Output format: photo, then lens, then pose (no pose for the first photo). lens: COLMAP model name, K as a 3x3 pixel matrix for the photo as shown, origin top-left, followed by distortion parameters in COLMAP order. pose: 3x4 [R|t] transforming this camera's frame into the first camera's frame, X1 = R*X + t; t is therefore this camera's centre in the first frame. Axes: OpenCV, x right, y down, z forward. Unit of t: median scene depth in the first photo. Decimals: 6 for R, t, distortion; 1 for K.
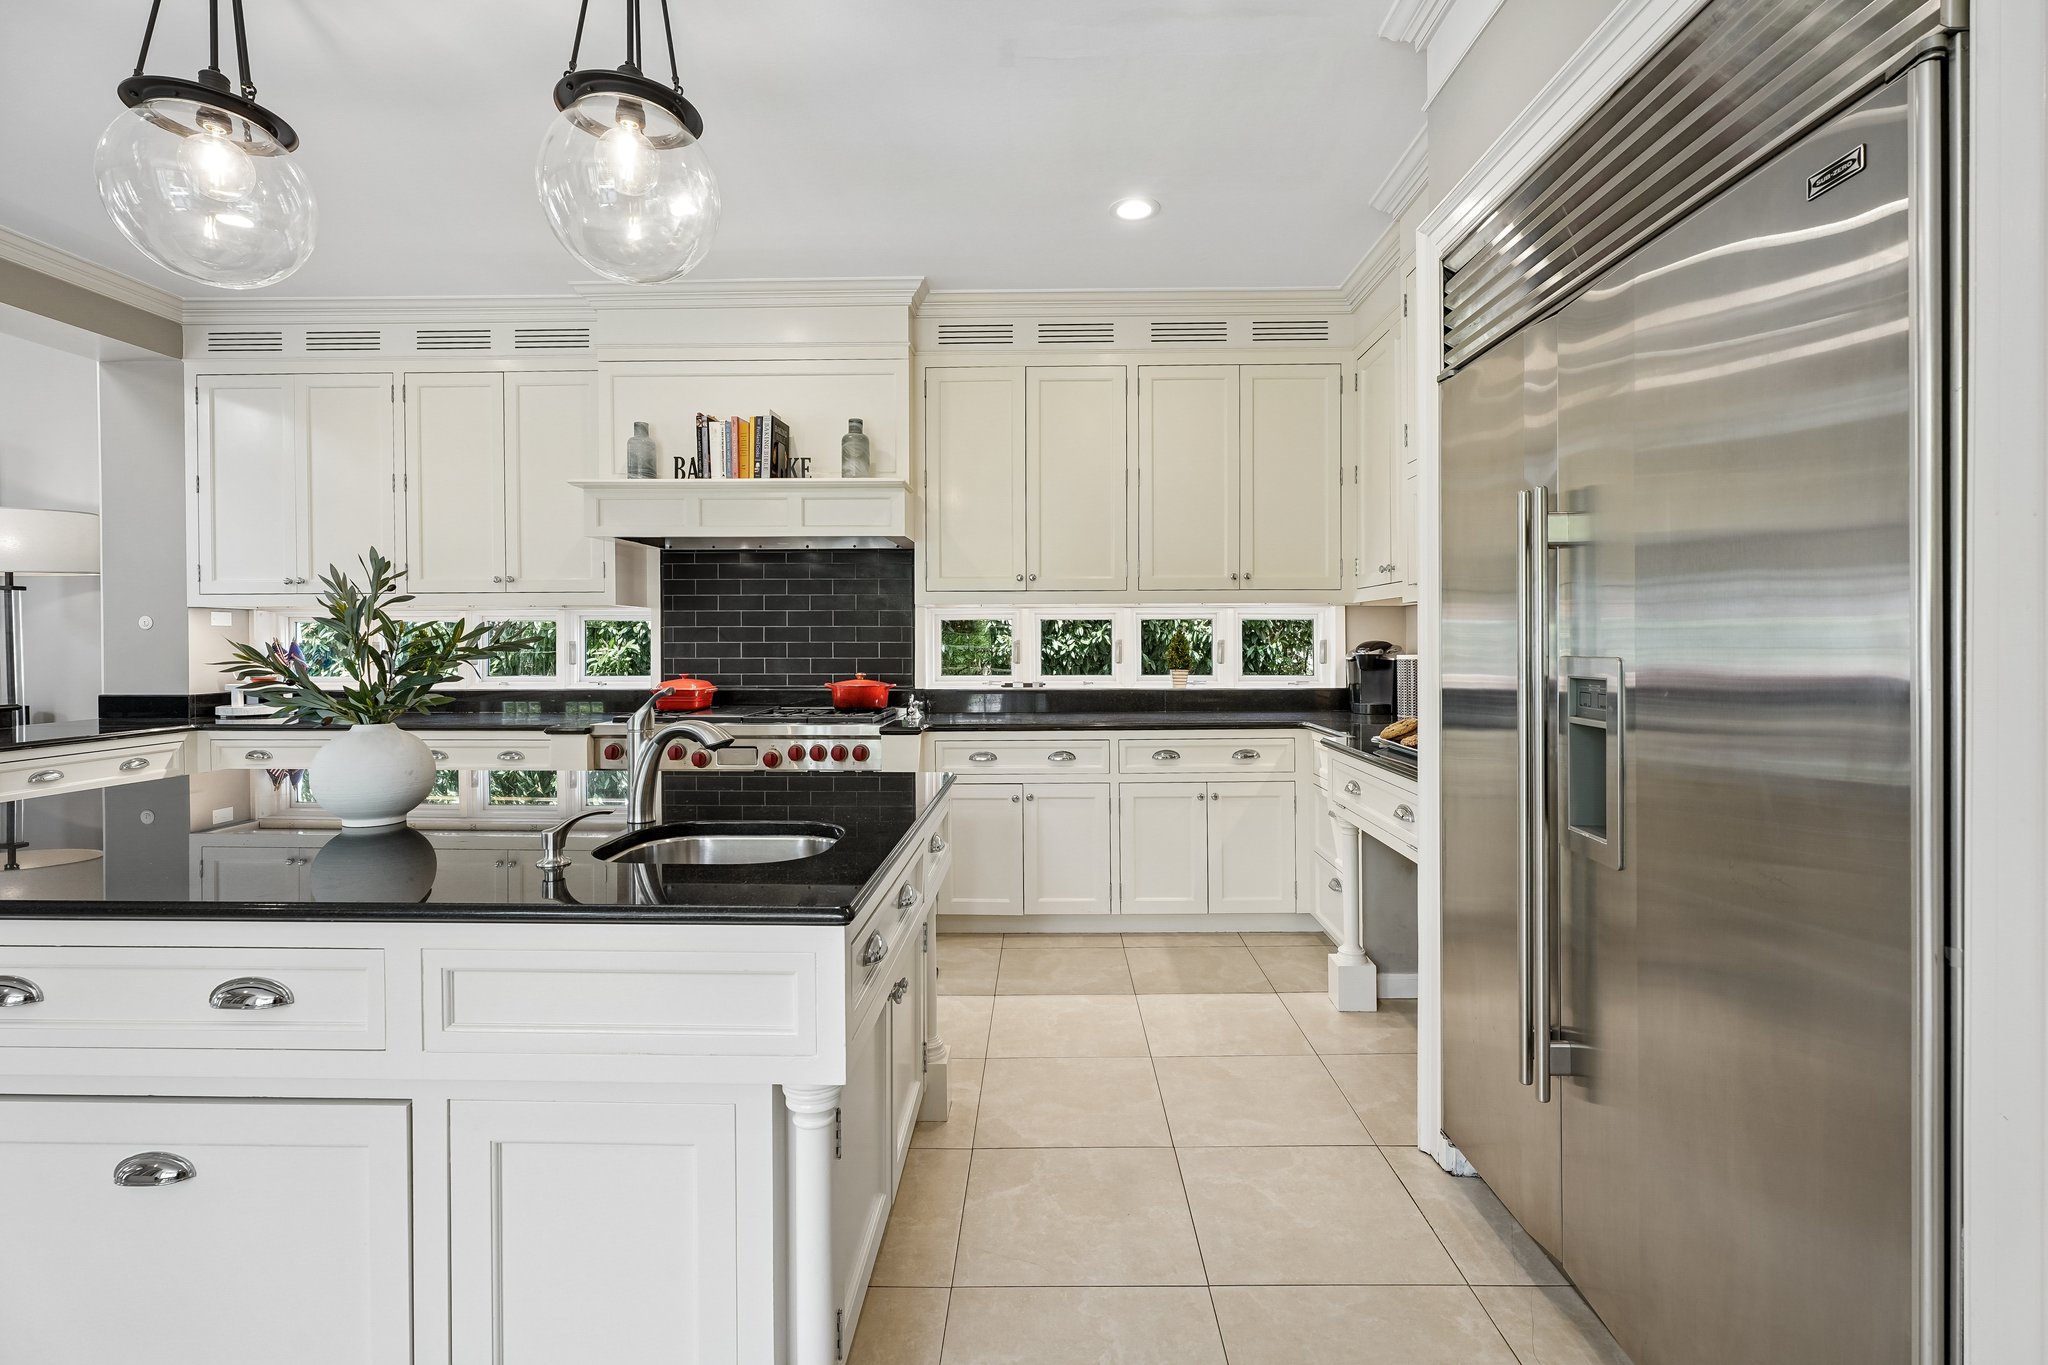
lens RADIAL K [[919.9, 0, 1035.4], [0, 919.9, 654.4], [0, 0, 1]] dist [0.000450, -0.017596]
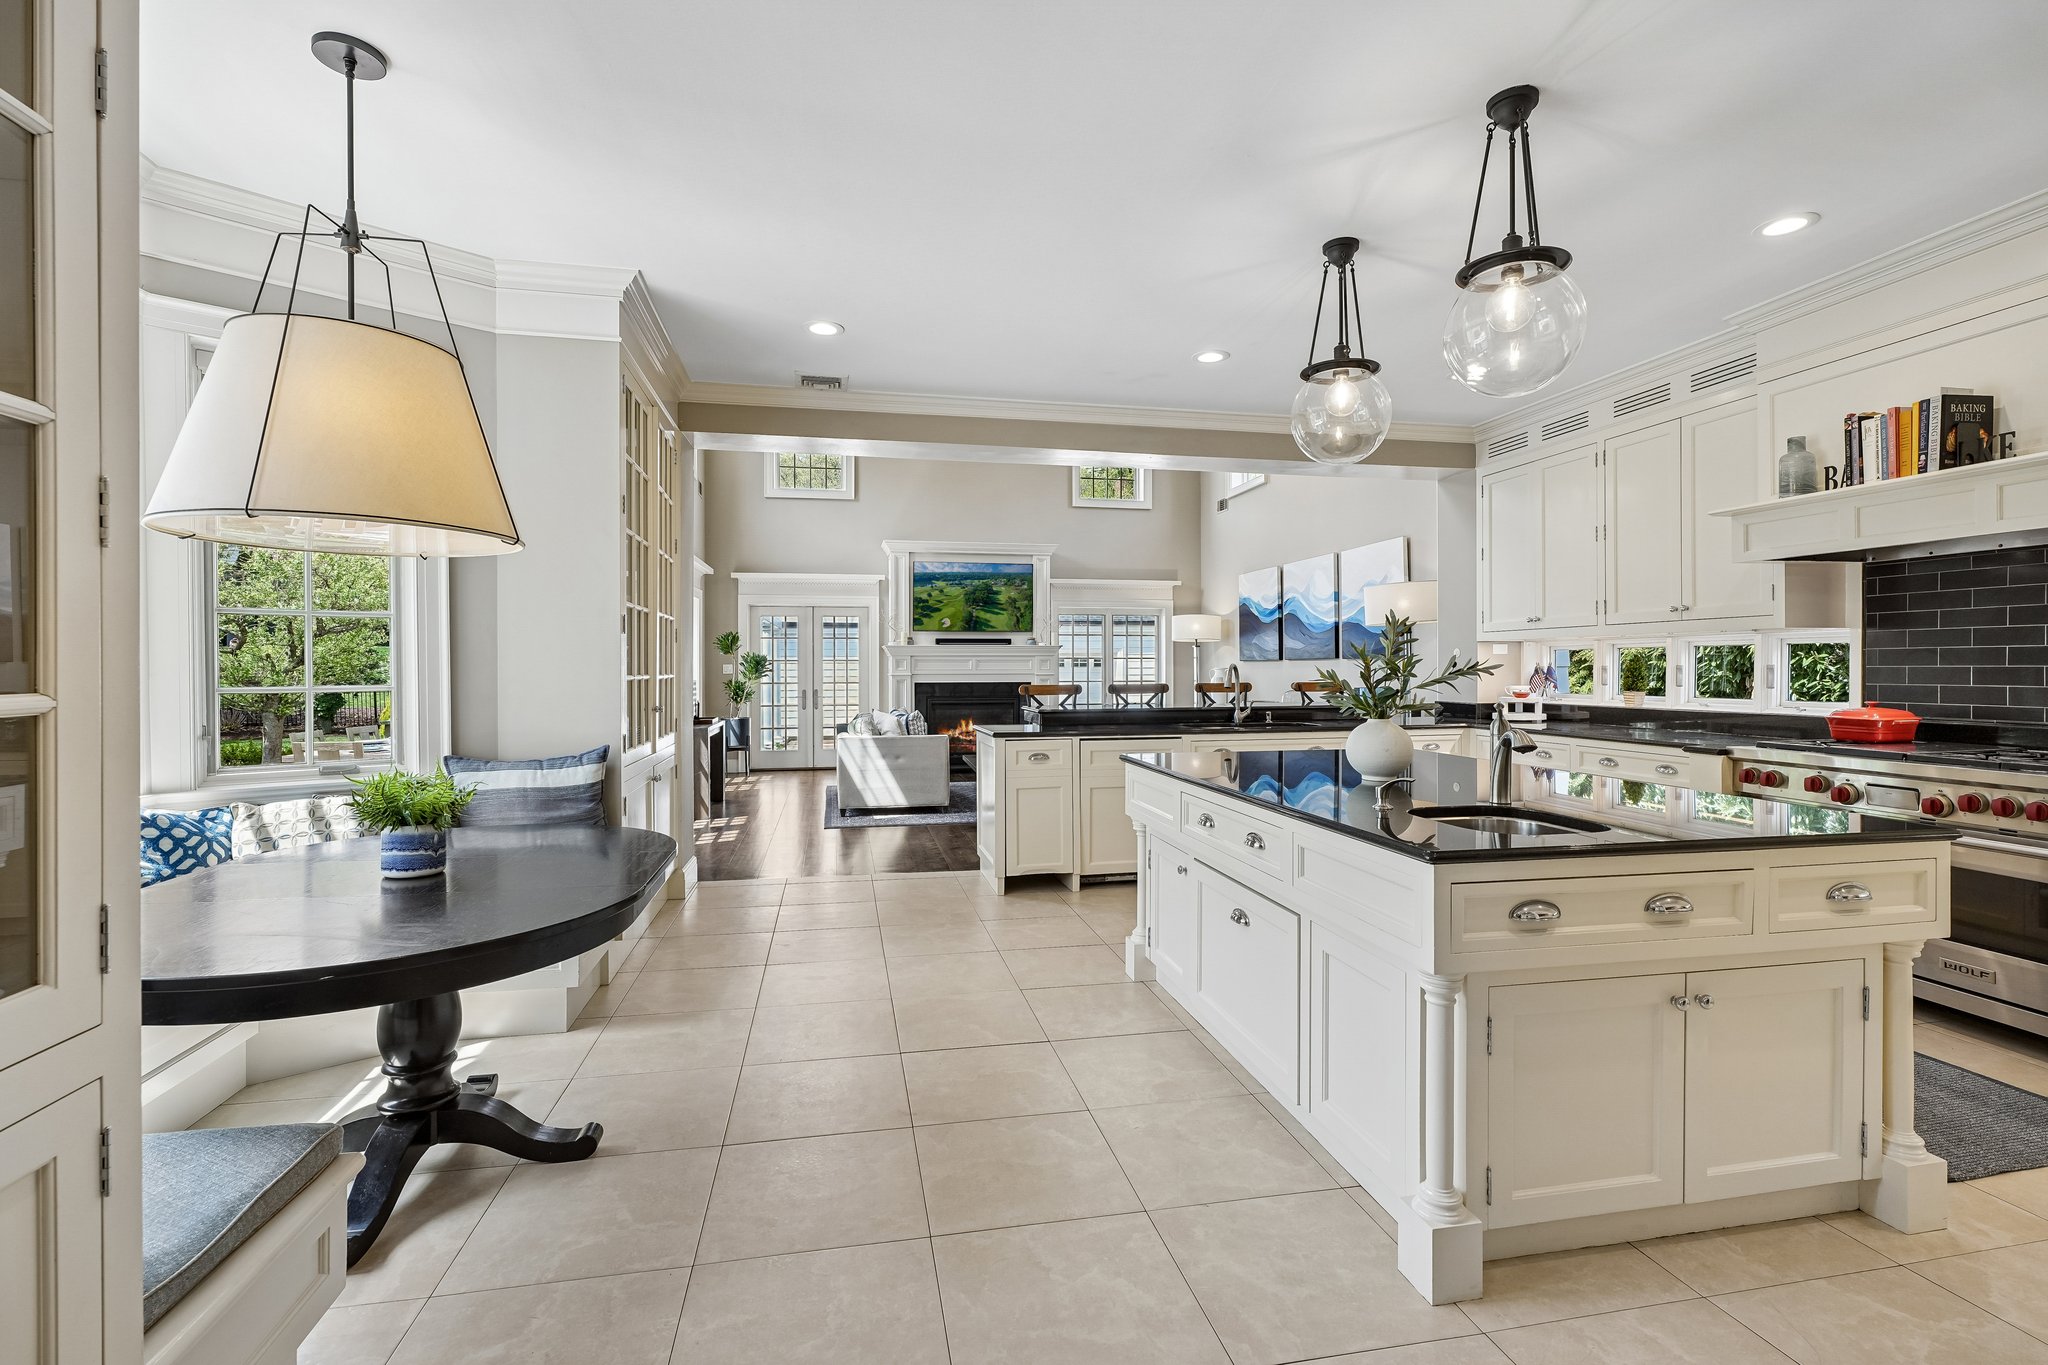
lens RADIAL K [[921.6, 0, 1004.4], [0, 921.6, 670.7], [0, 0, 1]] dist [0.000283, 0.000113]
pose [[0.194722, 0.002539, -0.980855, 0.354451], [-0.011227, 0.999937, 0.000359, 0.000213], [0.980794, 0.010942, 0.194738, 0.004512]]
